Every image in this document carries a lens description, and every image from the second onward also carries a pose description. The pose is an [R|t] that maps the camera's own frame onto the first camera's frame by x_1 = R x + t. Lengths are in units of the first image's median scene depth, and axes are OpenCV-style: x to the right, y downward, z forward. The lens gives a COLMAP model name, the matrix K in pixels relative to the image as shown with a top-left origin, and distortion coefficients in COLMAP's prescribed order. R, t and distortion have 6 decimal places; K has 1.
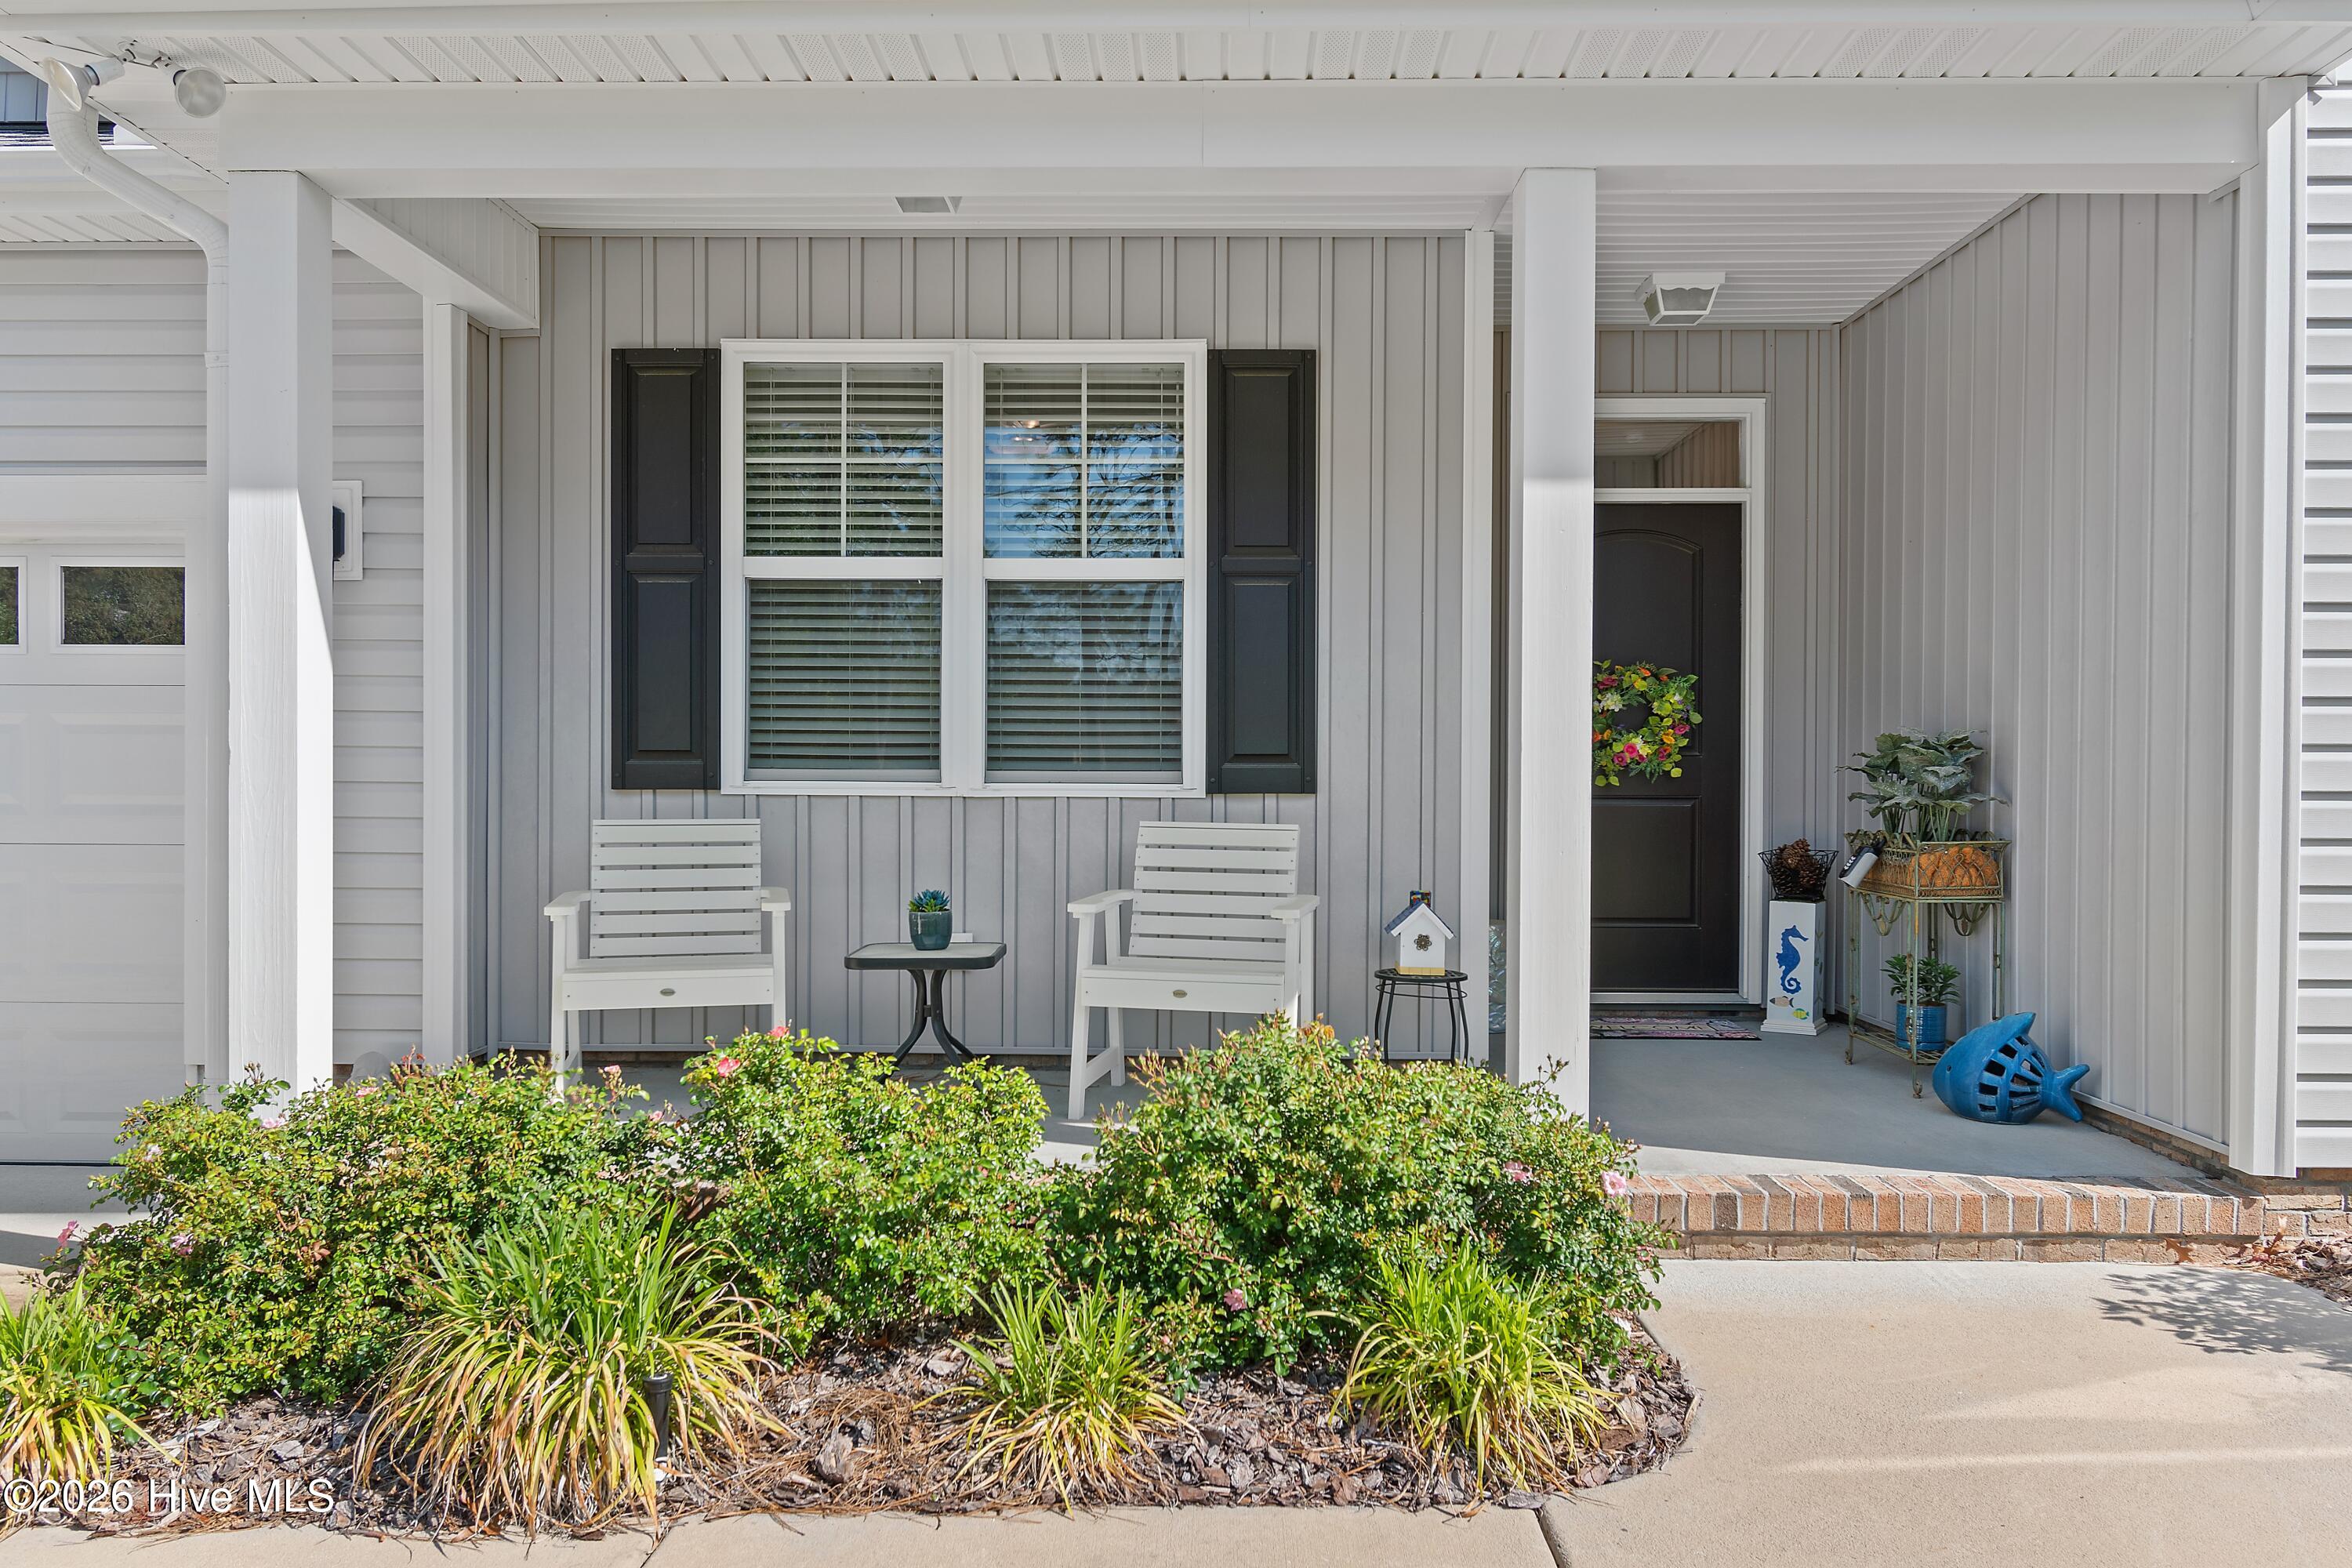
lens RADIAL K [[1665.7, 0, 1176.0], [0, 1665.7, 784.0], [0, 0, 1]] dist [0.002905, 0.000397]
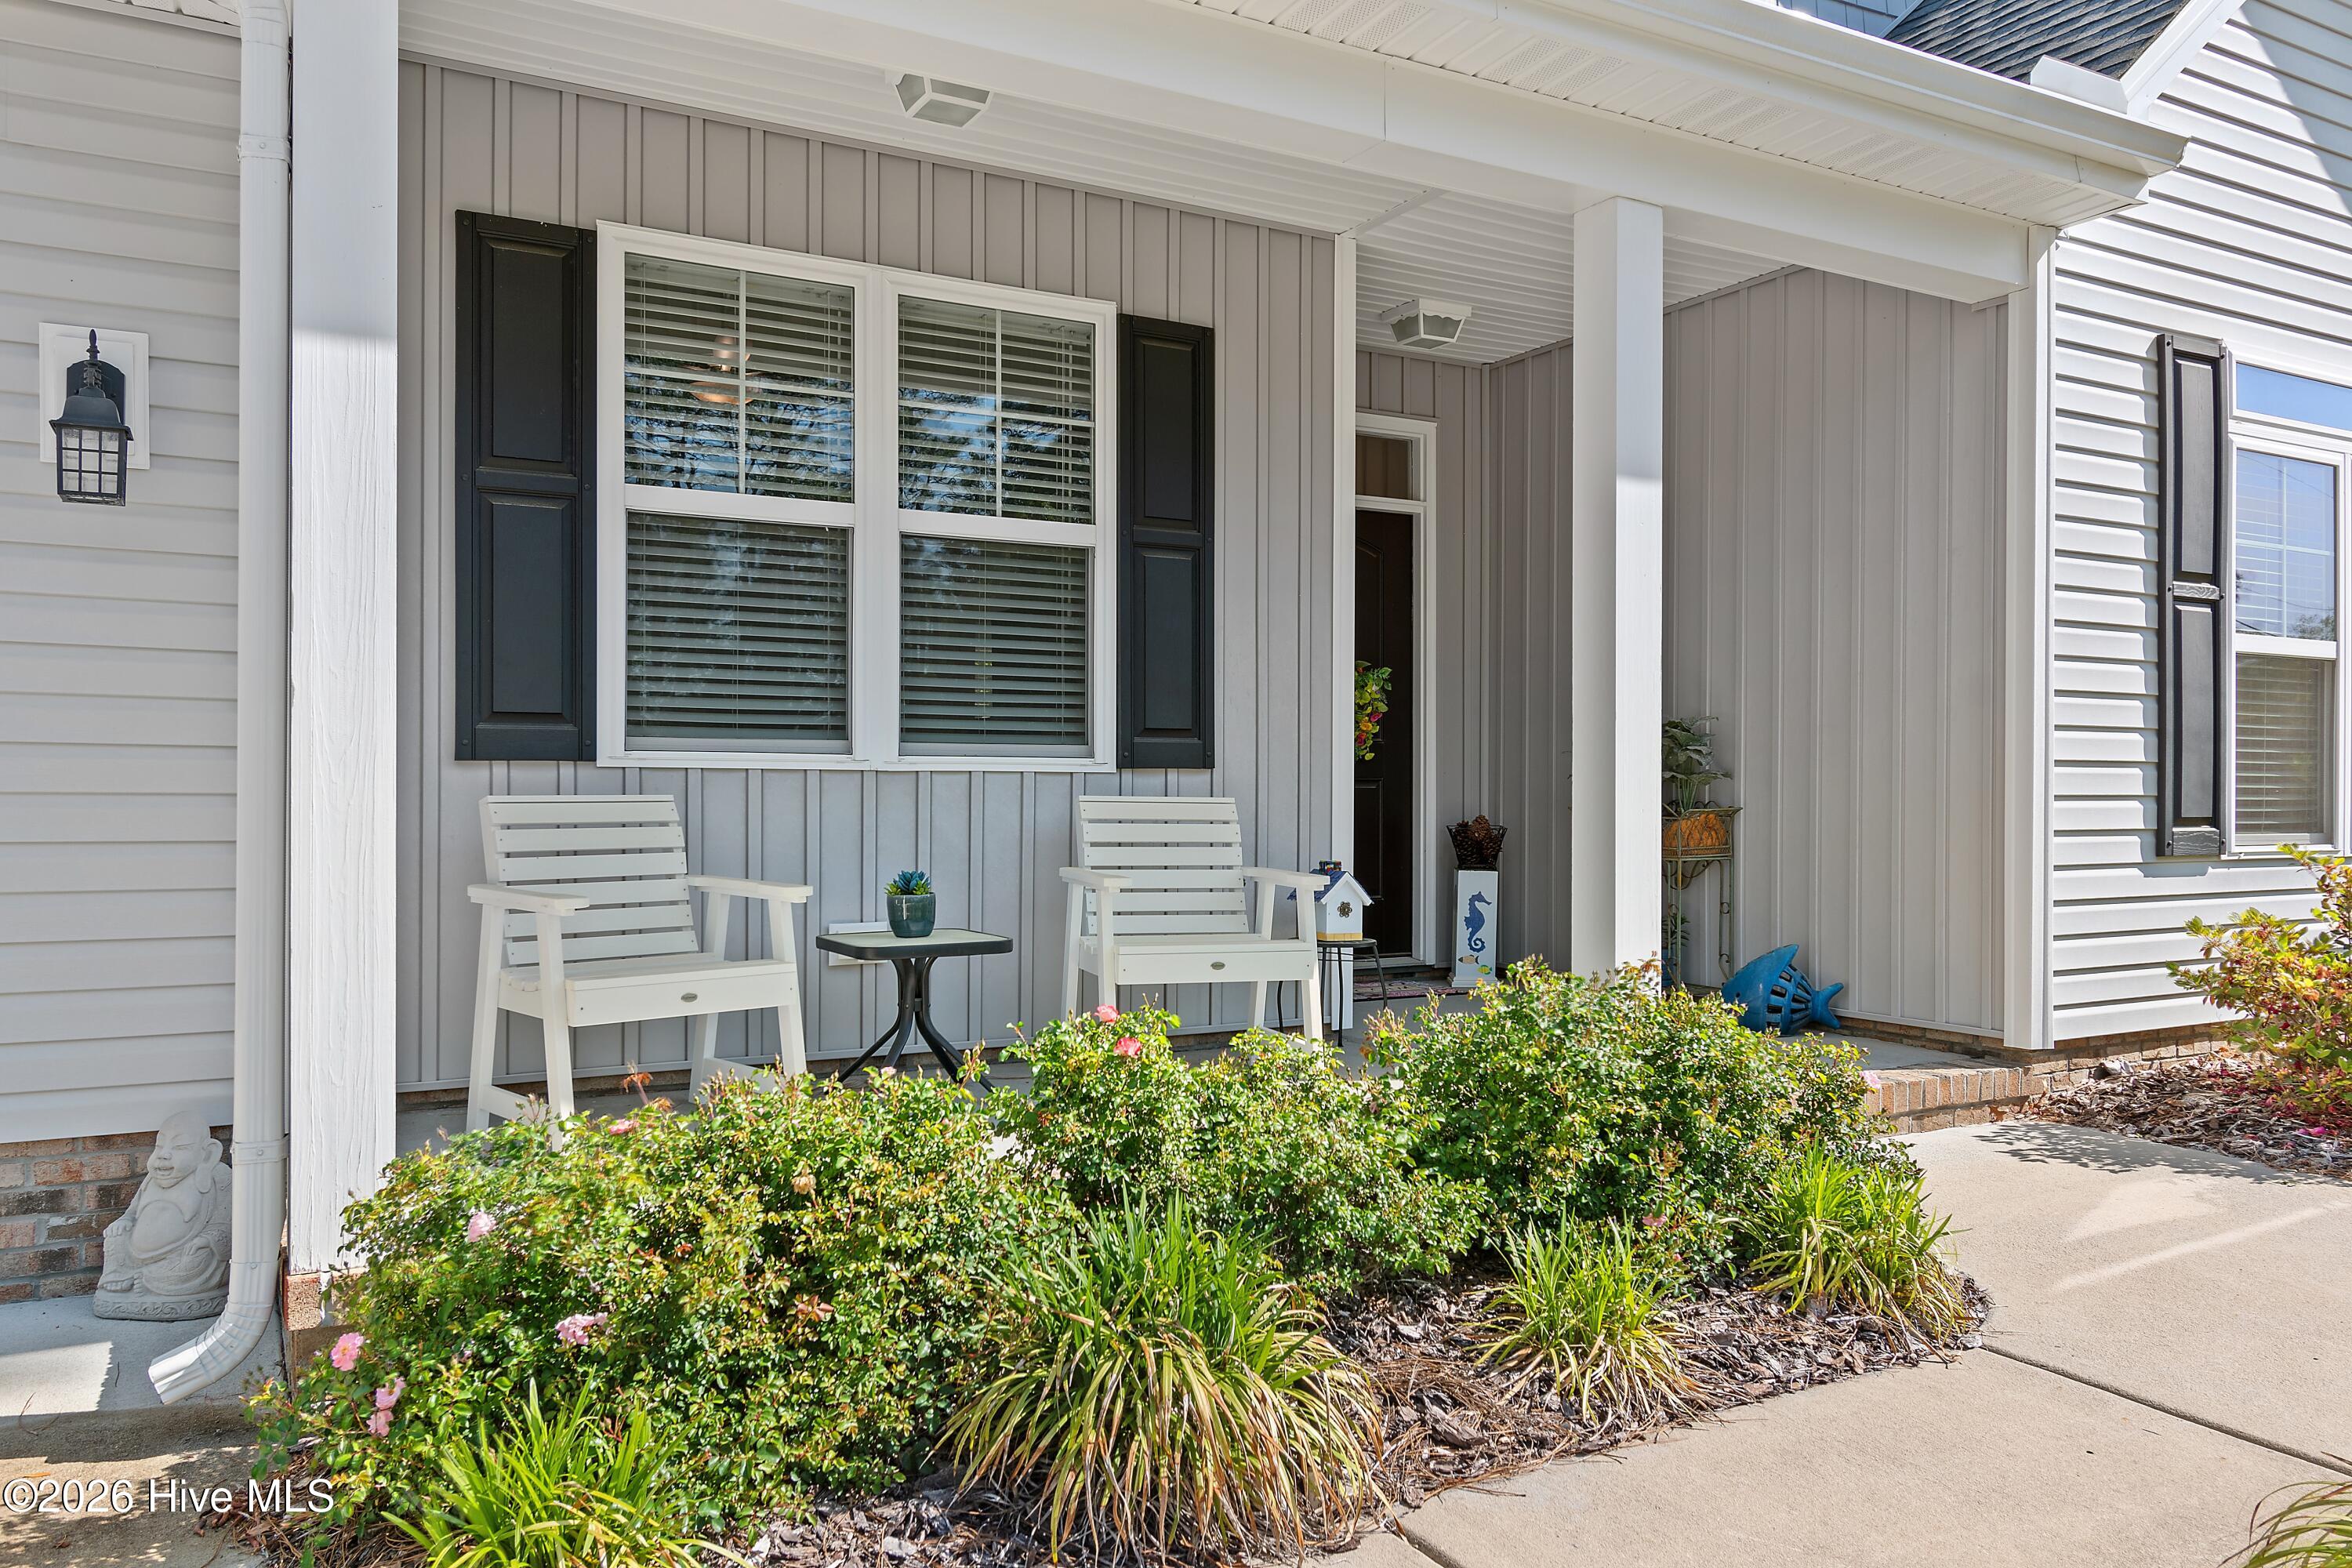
lens RADIAL K [[1697.0, 0, 1160.3], [0, 1697.0, 792.2], [0, 0, 1]] dist [-0.006257, -0.002004]
pose [[0.868557, -0.002370, 0.495584, -0.450038], [0.003507, 0.999993, -0.001365, 0.021170], [-0.495578, 0.002923, 0.868559, 0.124962]]
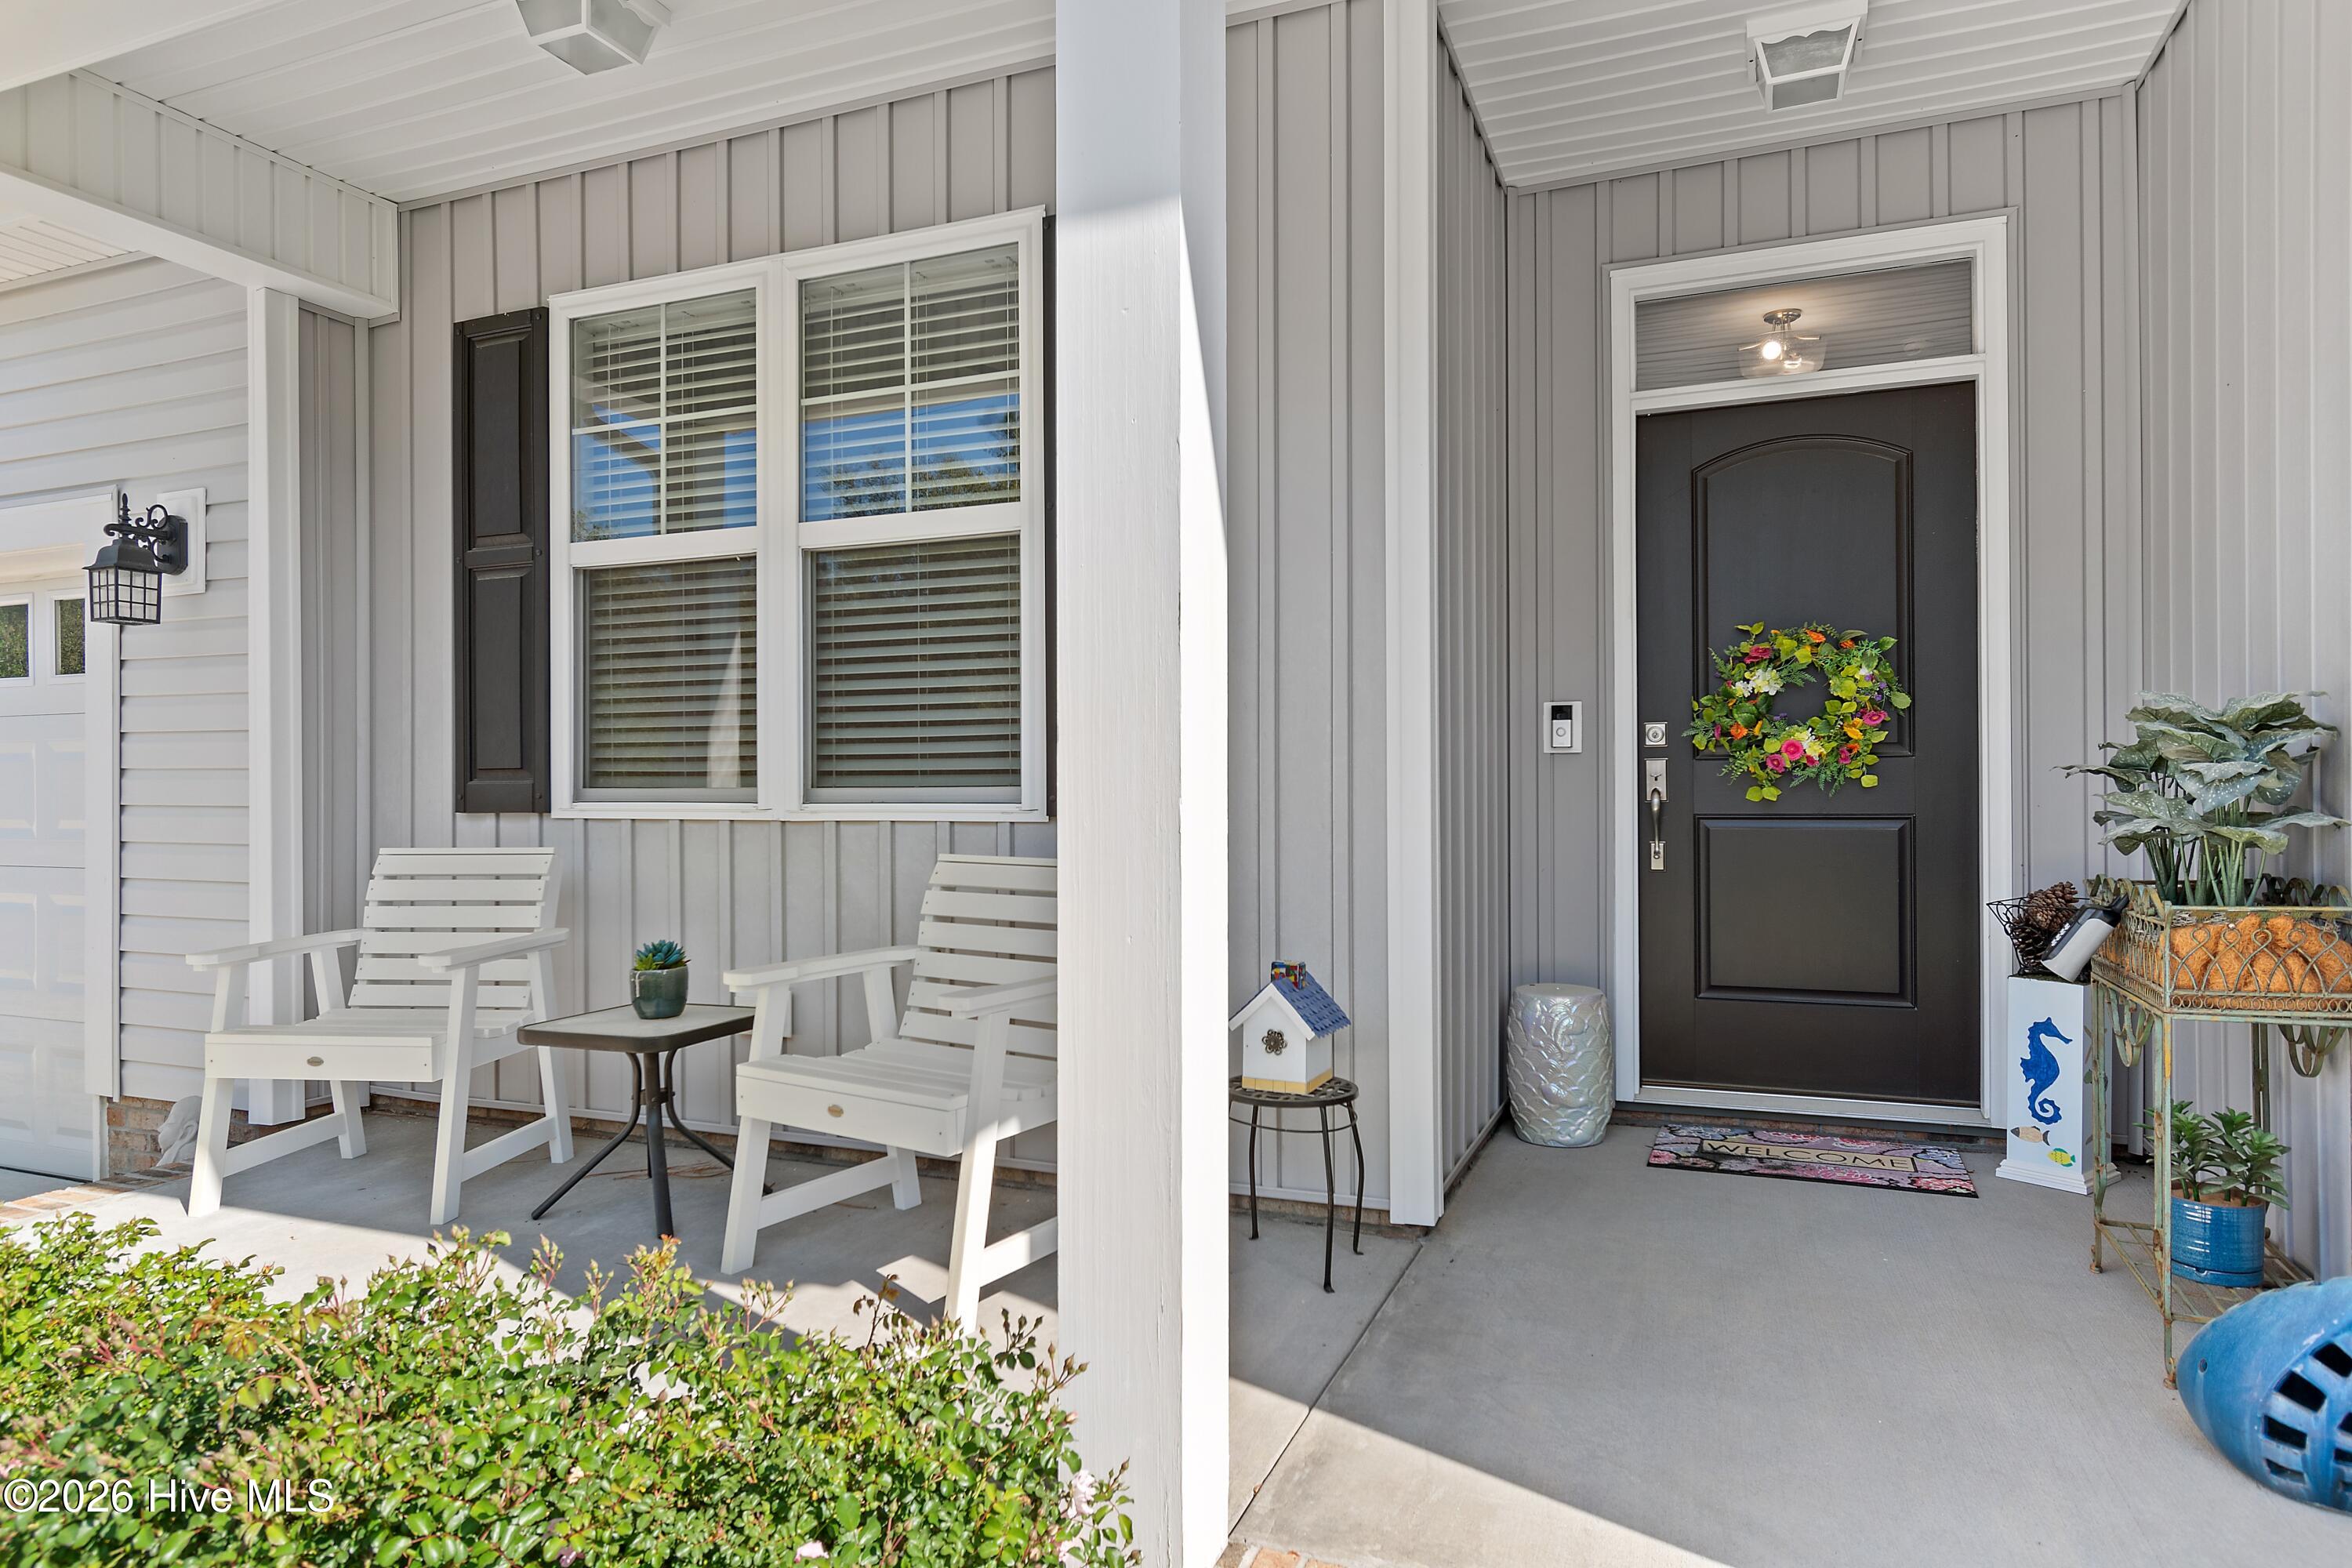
lens RADIAL K [[1384.8, 0, 1176.0], [0, 1384.8, 784.0], [0, 0, 1]] dist [0.004817, -0.001221]
pose [[0.933228, -0.011069, -0.359113, 0.291142], [0.007146, 0.999899, -0.012249, -0.000654], [0.359212, 0.008865, 0.933214, 0.444040]]
